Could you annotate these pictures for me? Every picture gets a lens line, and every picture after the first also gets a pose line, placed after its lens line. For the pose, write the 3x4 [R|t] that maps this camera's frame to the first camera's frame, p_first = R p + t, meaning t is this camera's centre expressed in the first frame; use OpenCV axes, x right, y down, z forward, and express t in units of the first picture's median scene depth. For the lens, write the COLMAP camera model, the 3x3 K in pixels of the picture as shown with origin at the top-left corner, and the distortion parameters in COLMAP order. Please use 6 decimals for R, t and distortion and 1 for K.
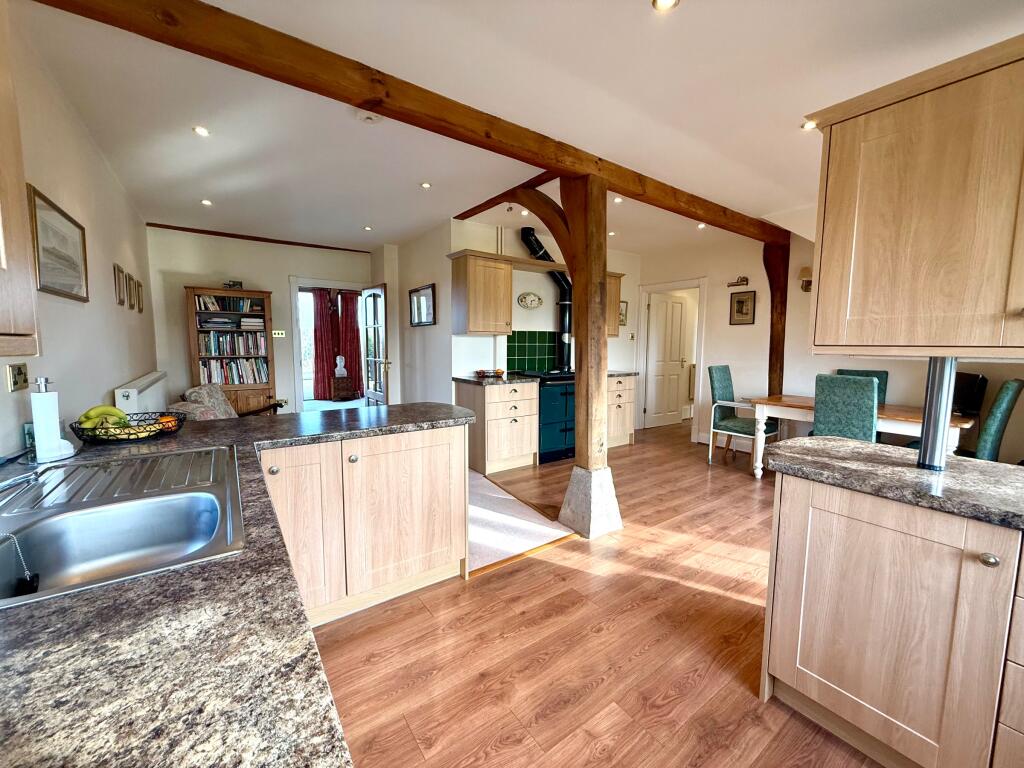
lens RADIAL K [[418.1, 0, 503.6], [0, 418.1, 384.0], [0, 0, 1]] dist [-0.000754, 0.000586]
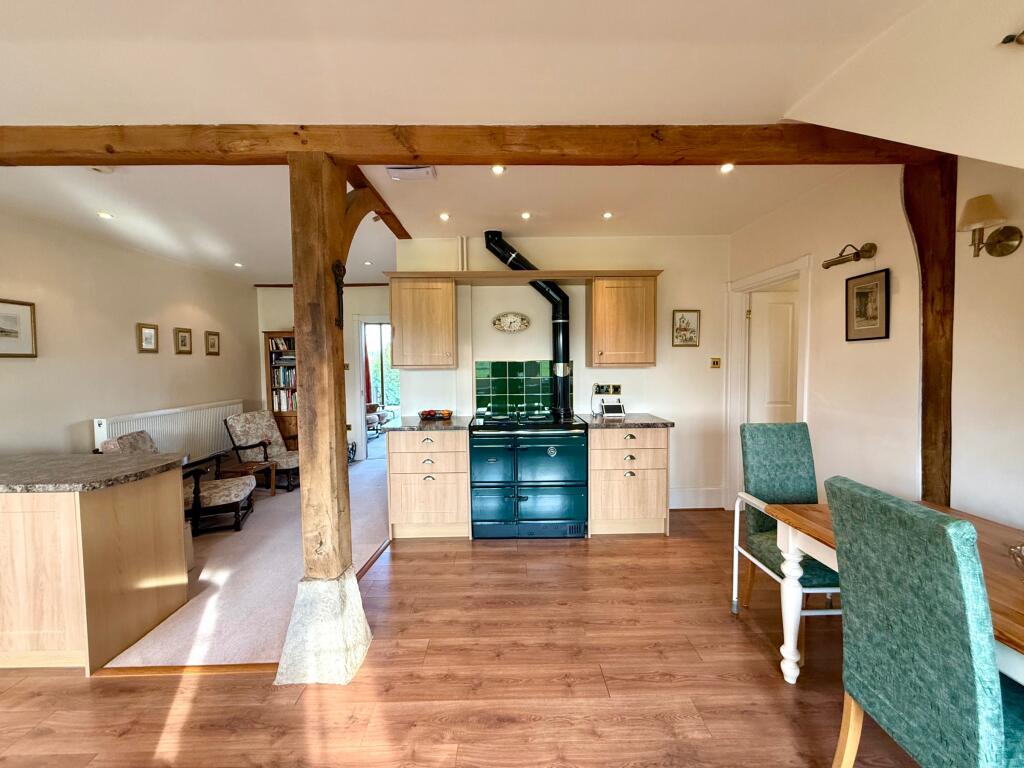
lens RADIAL K [[418.1, 0, 512.2], [0, 418.1, 383.8], [0, 0, 1]] dist [-0.000754, 0.000586]
pose [[0.820030, 0.013203, -0.572168, 0.581574], [-0.039174, 0.998684, -0.033098, -0.066749], [0.570978, 0.049555, 0.819468, 0.414517]]
